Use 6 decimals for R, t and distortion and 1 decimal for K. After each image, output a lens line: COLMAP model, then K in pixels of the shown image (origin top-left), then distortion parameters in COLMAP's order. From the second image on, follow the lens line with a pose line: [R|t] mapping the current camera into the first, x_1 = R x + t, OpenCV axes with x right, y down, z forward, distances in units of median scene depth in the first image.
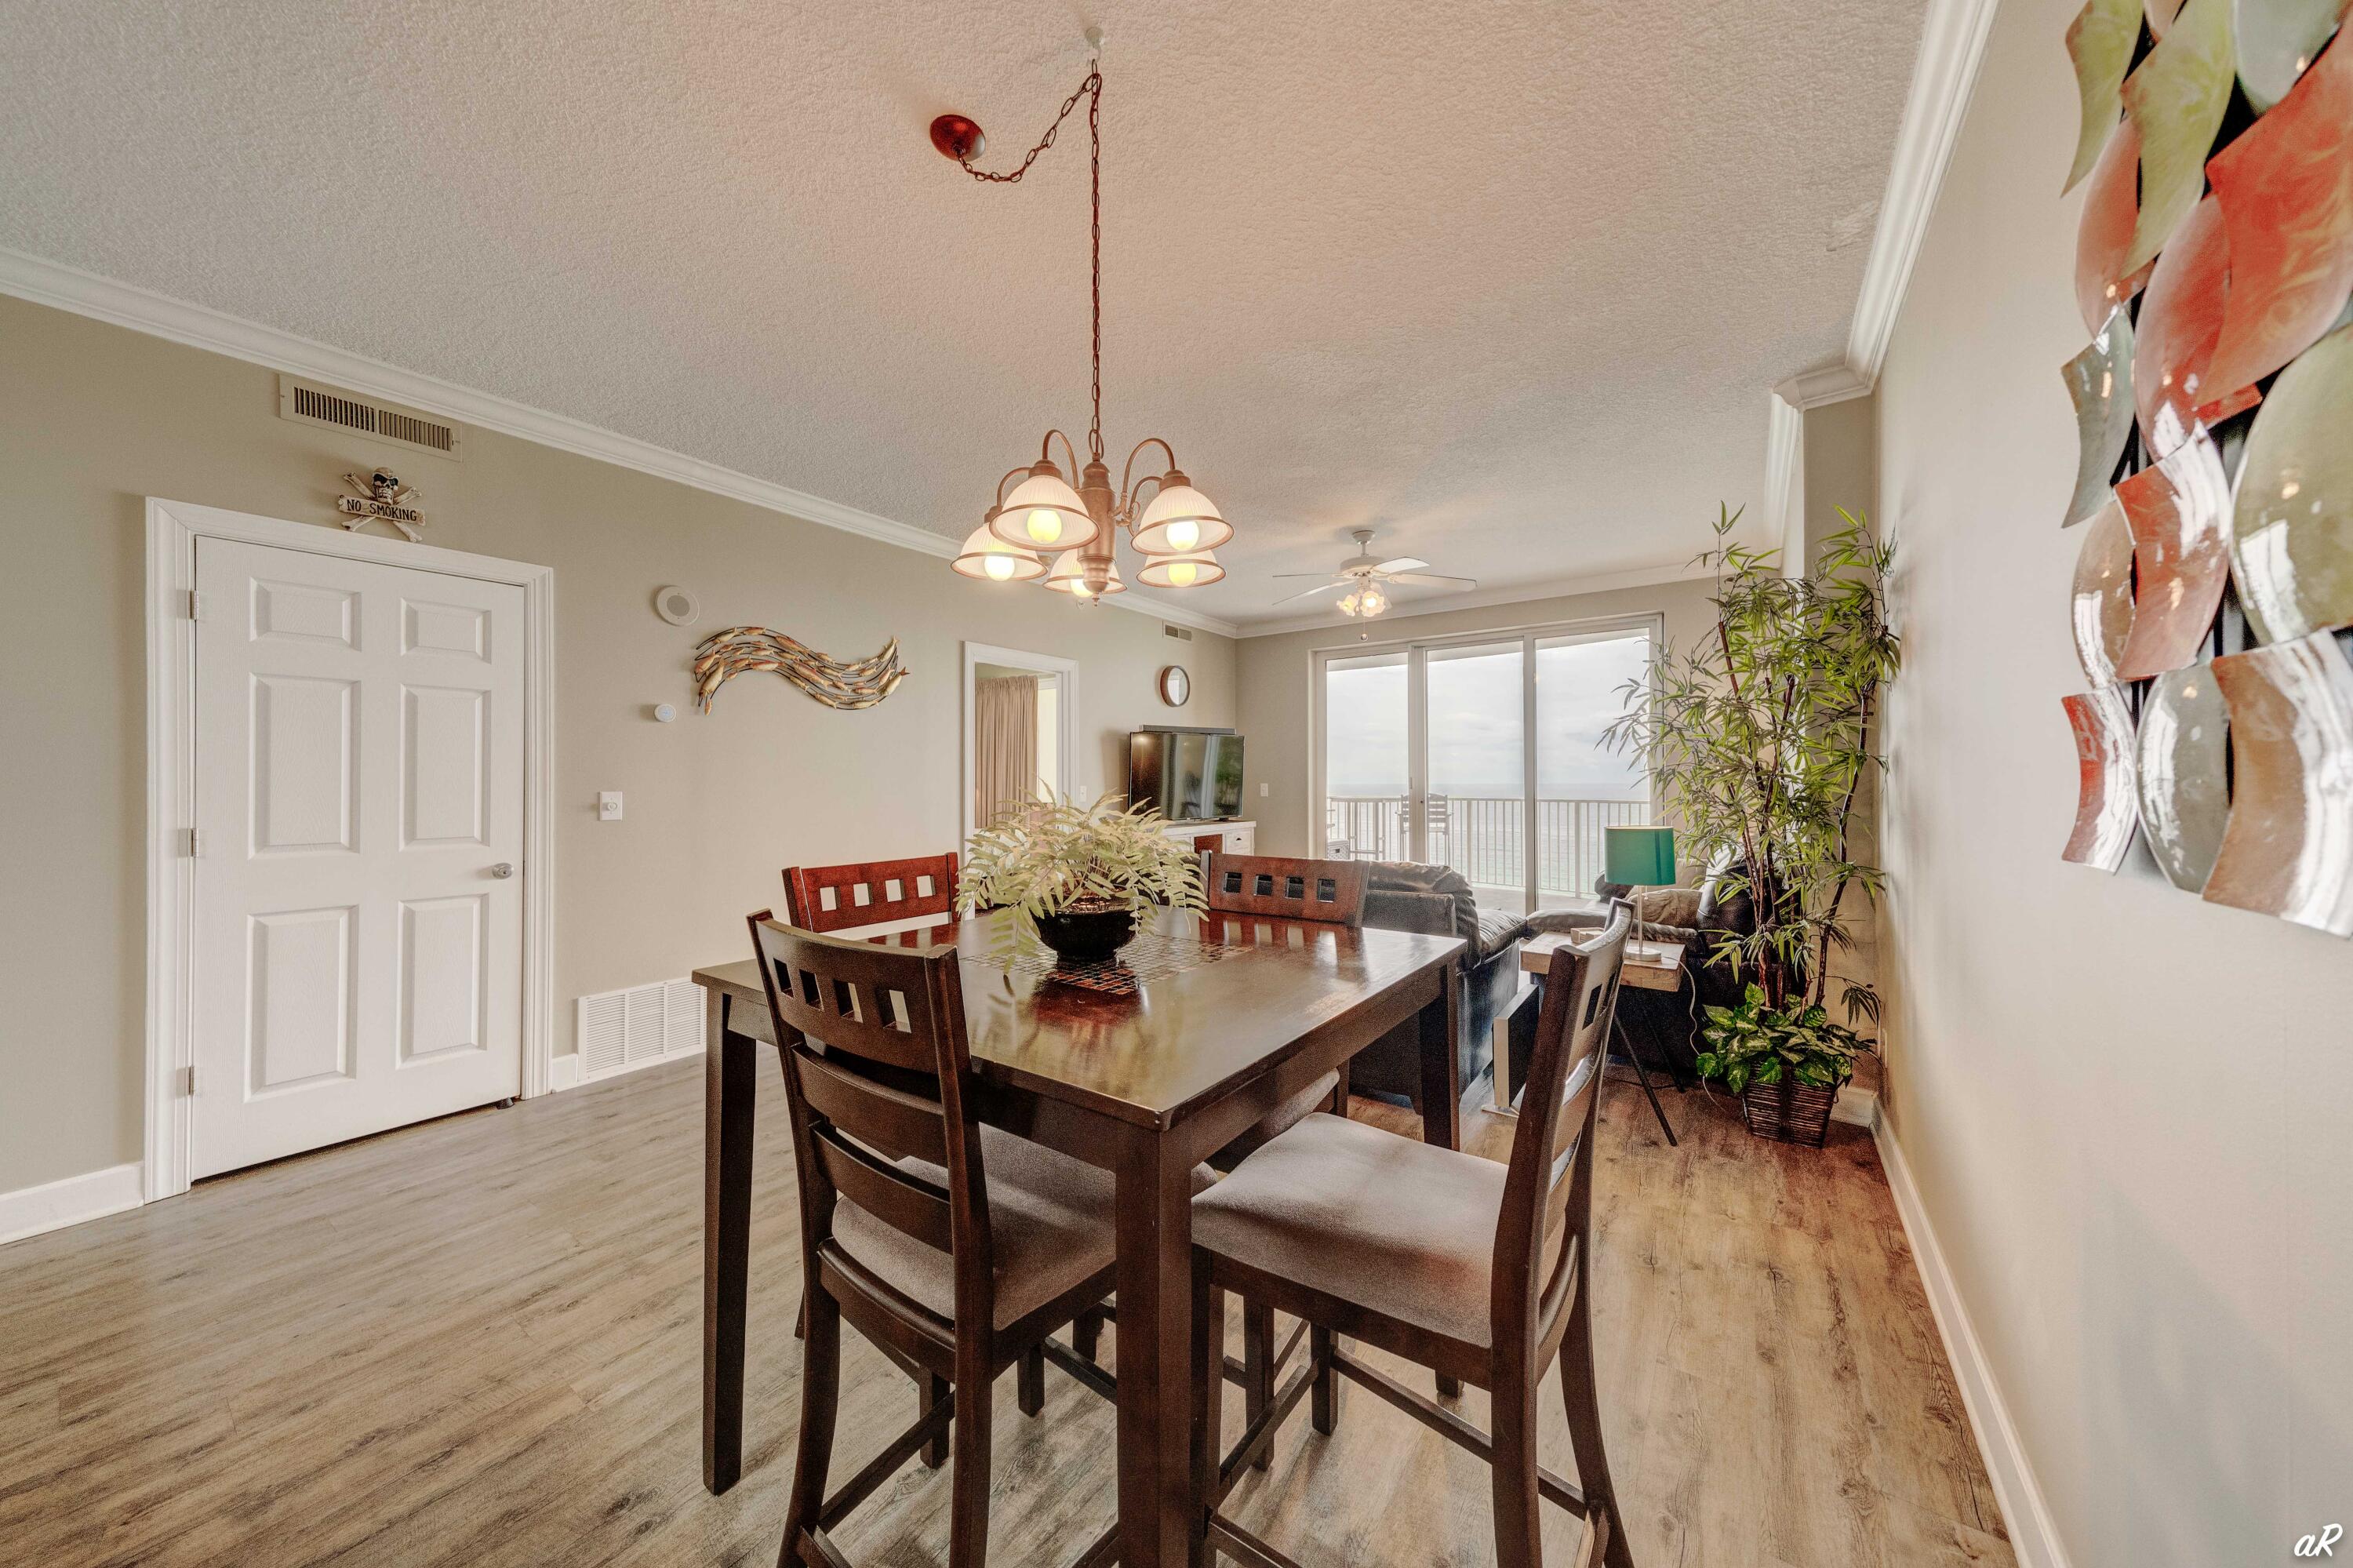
lens RADIAL K [[797.2, 0, 1160.1], [0, 797.2, 777.9], [0, 0, 1]] dist [0.010144, -0.000645]
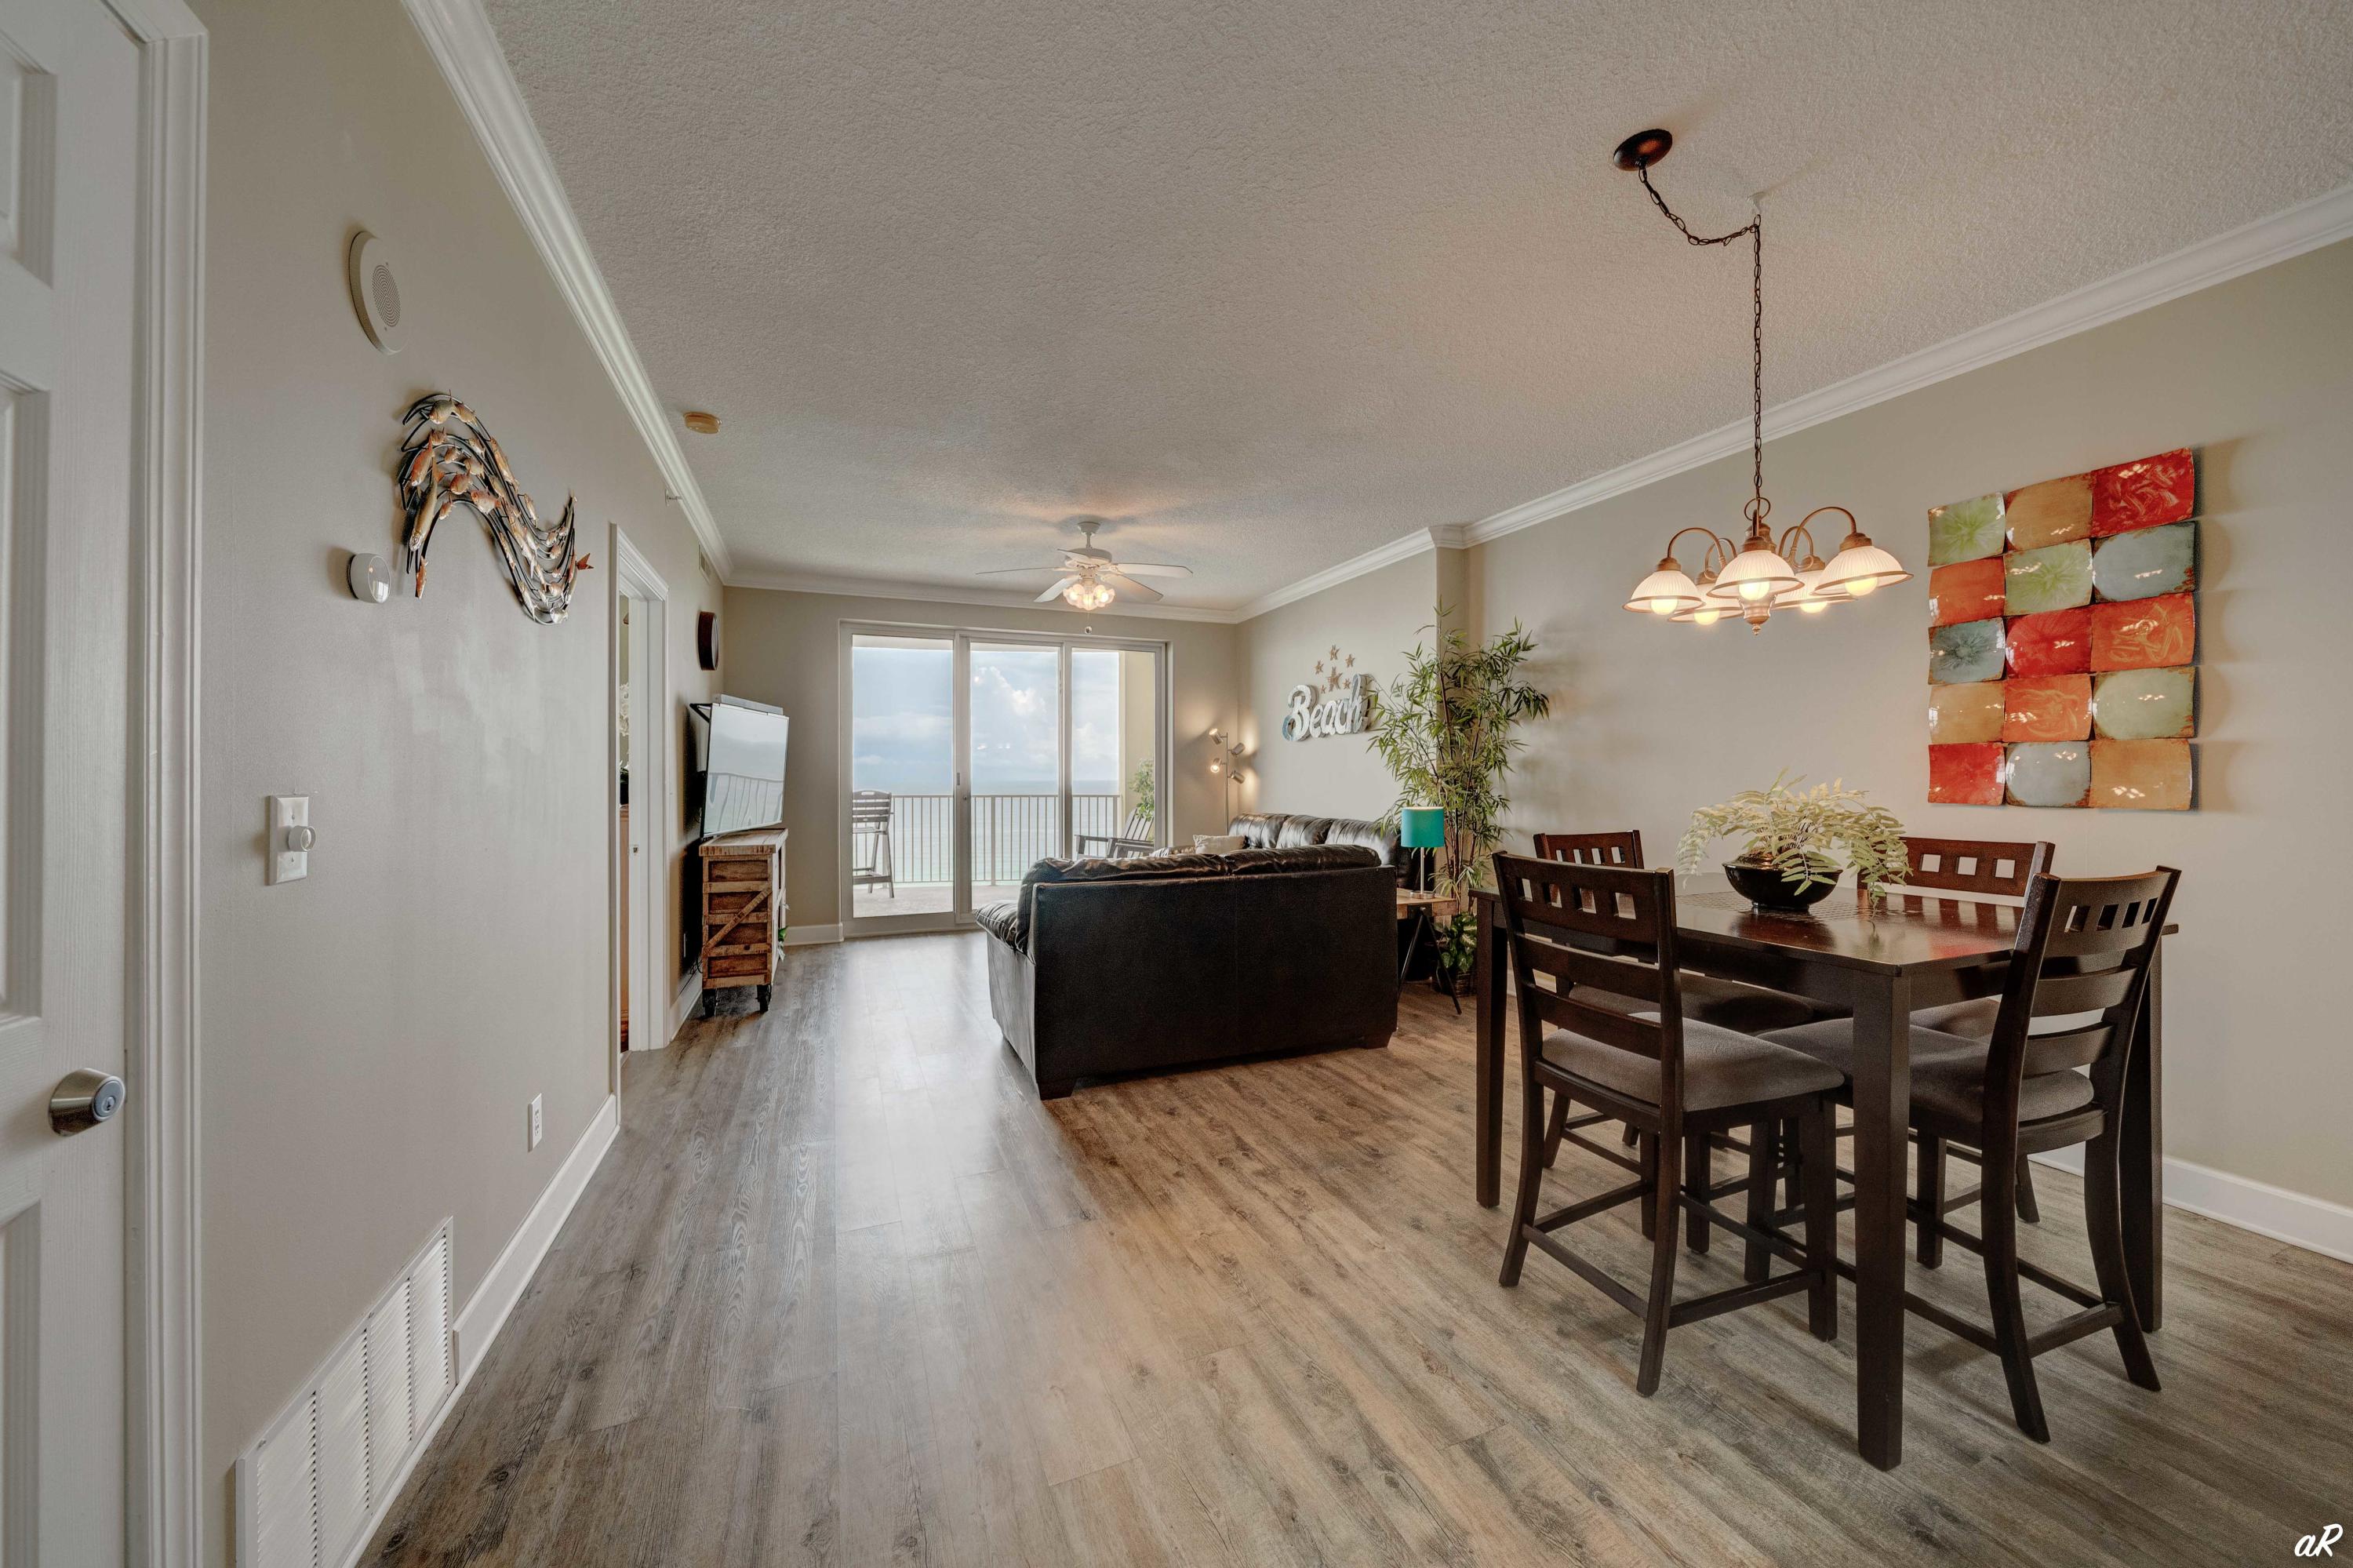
lens RADIAL K [[838.8, 0, 1183.7], [0, 838.8, 778.5], [0, 0, 1]] dist [-0.001268, -0.000349]
pose [[0.510650, 0.002357, 0.859785, -0.898047], [-0.005351, 0.999986, 0.000437, 0.009331], [-0.859772, -0.004824, 0.510655, 0.574965]]
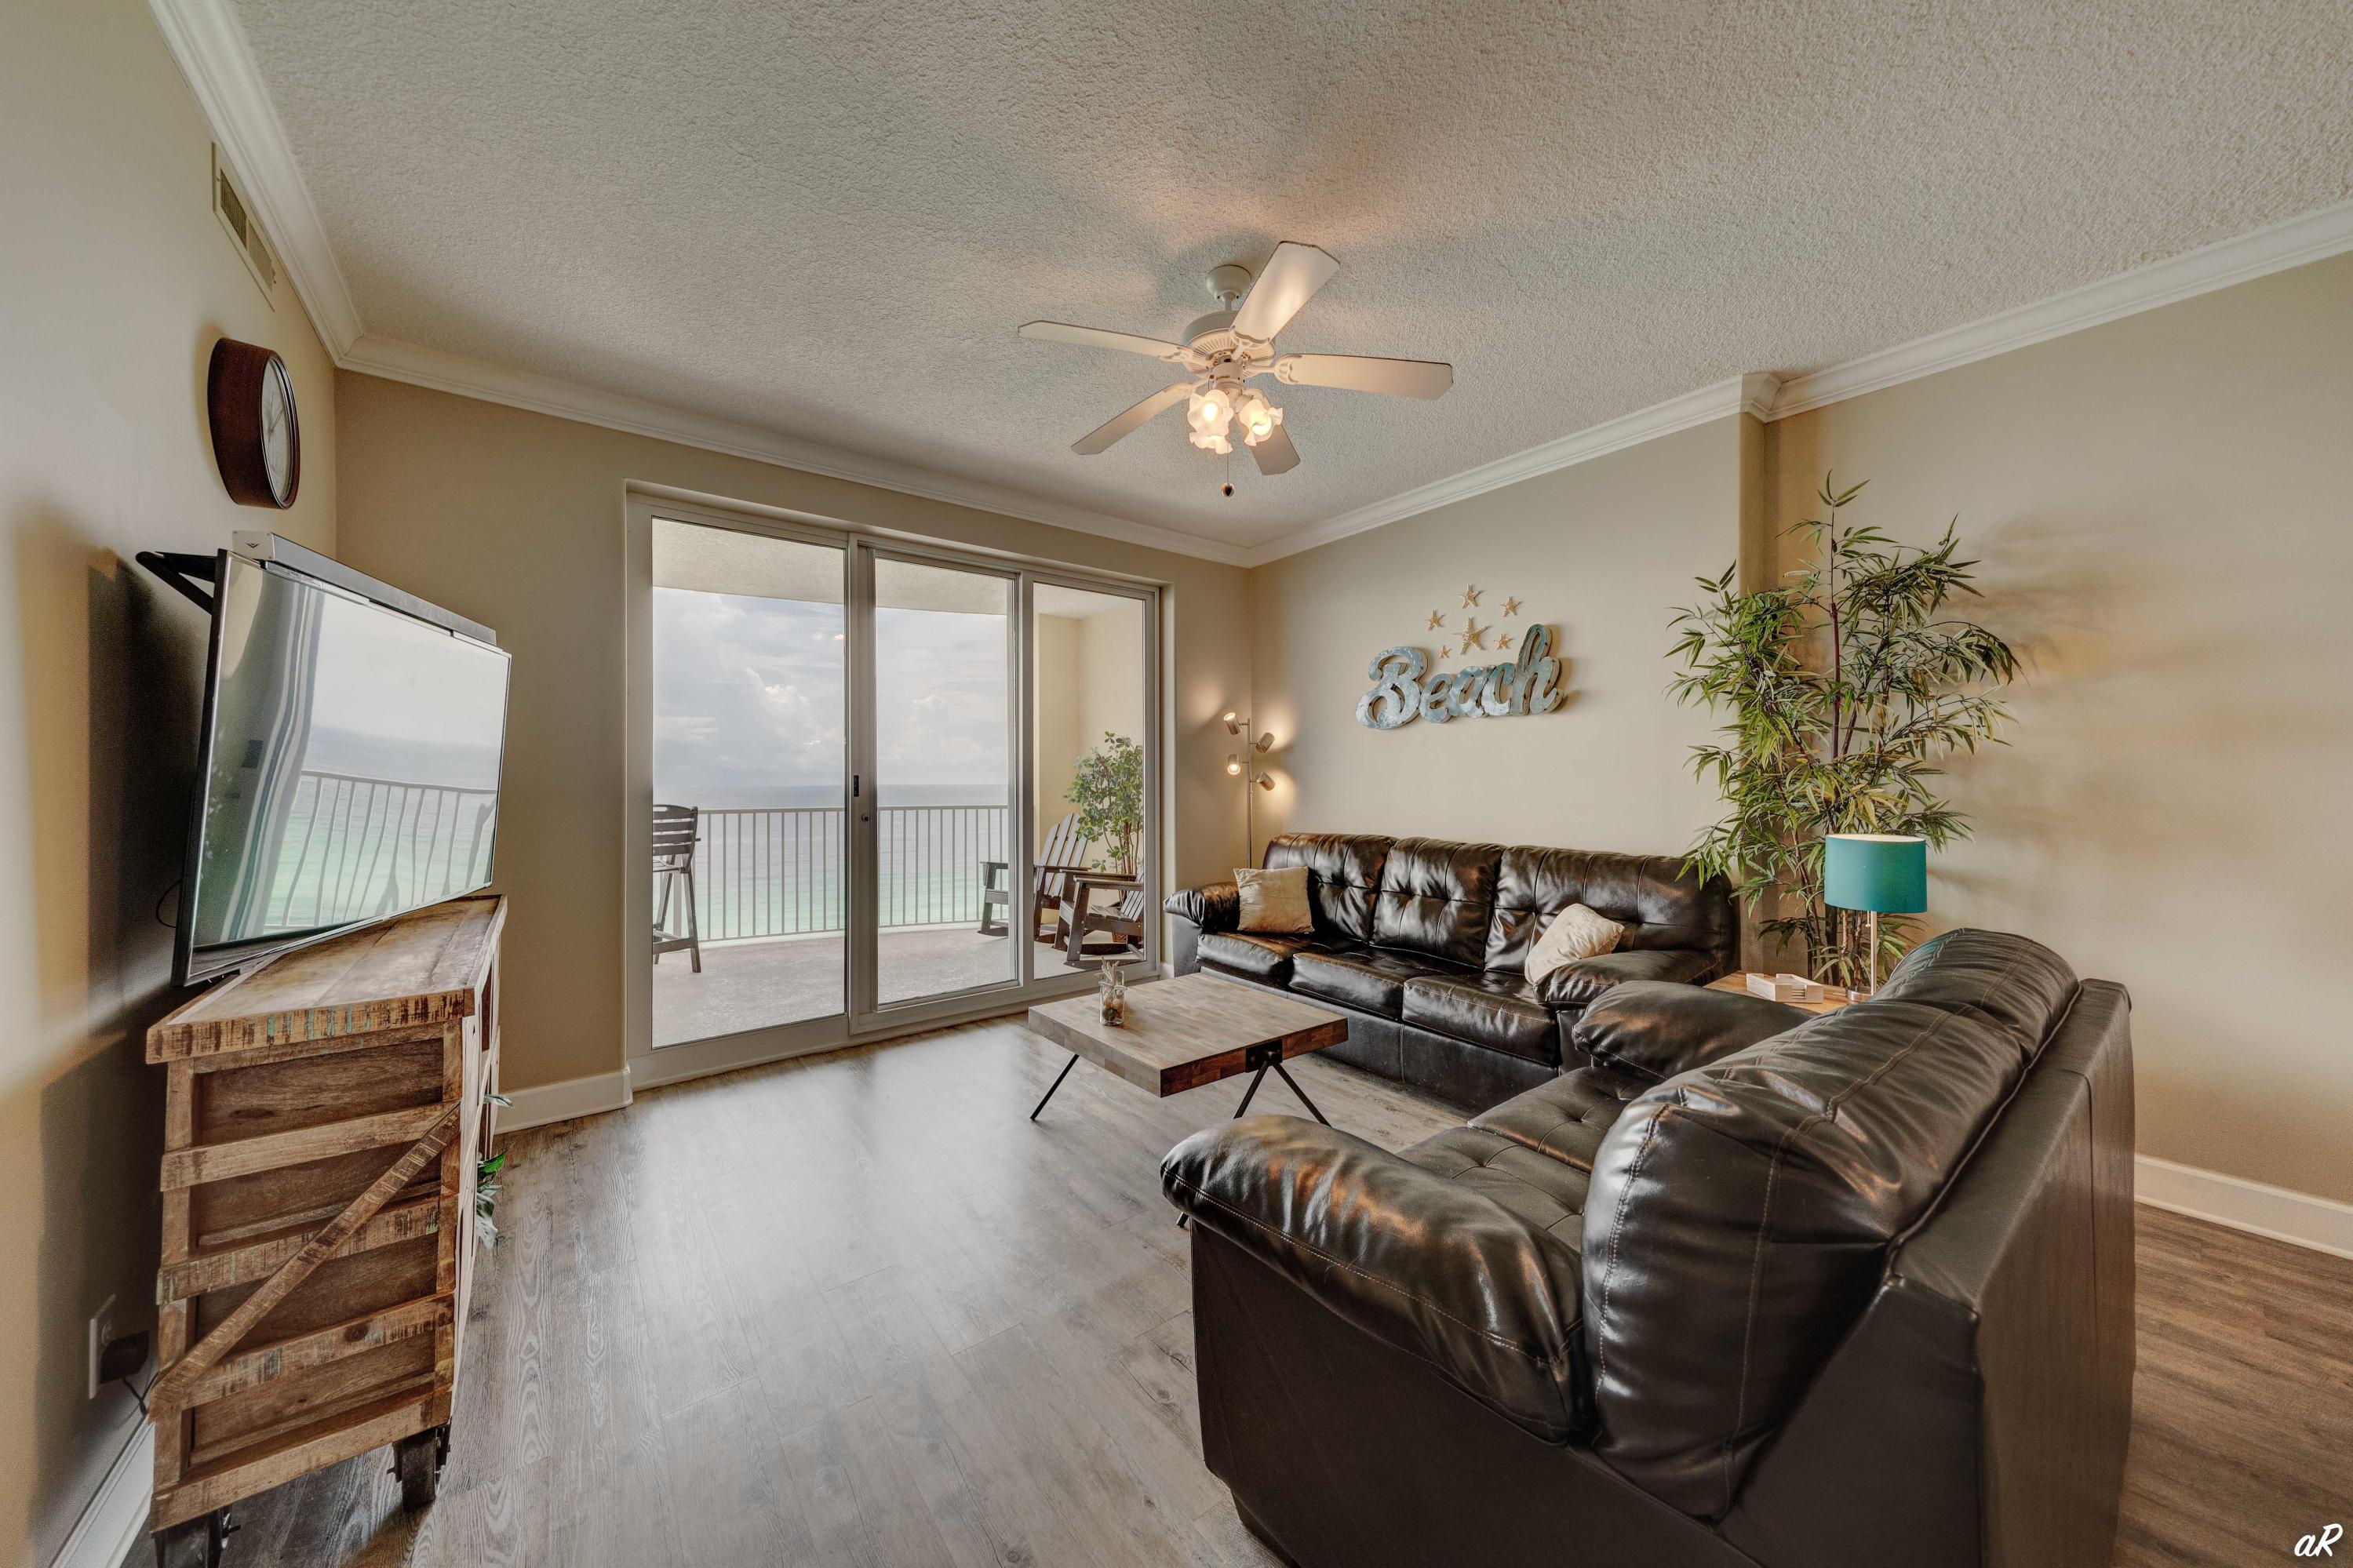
lens RADIAL K [[797.1, 0, 1187.3], [0, 797.1, 778.4], [0, 0, 1]] dist [0.010144, -0.000645]
pose [[0.263922, 0.003890, 0.964536, -0.349512], [-0.000911, 0.999992, -0.003783, 0.007063], [-0.964544, 0.000120, 0.263923, 1.401005]]
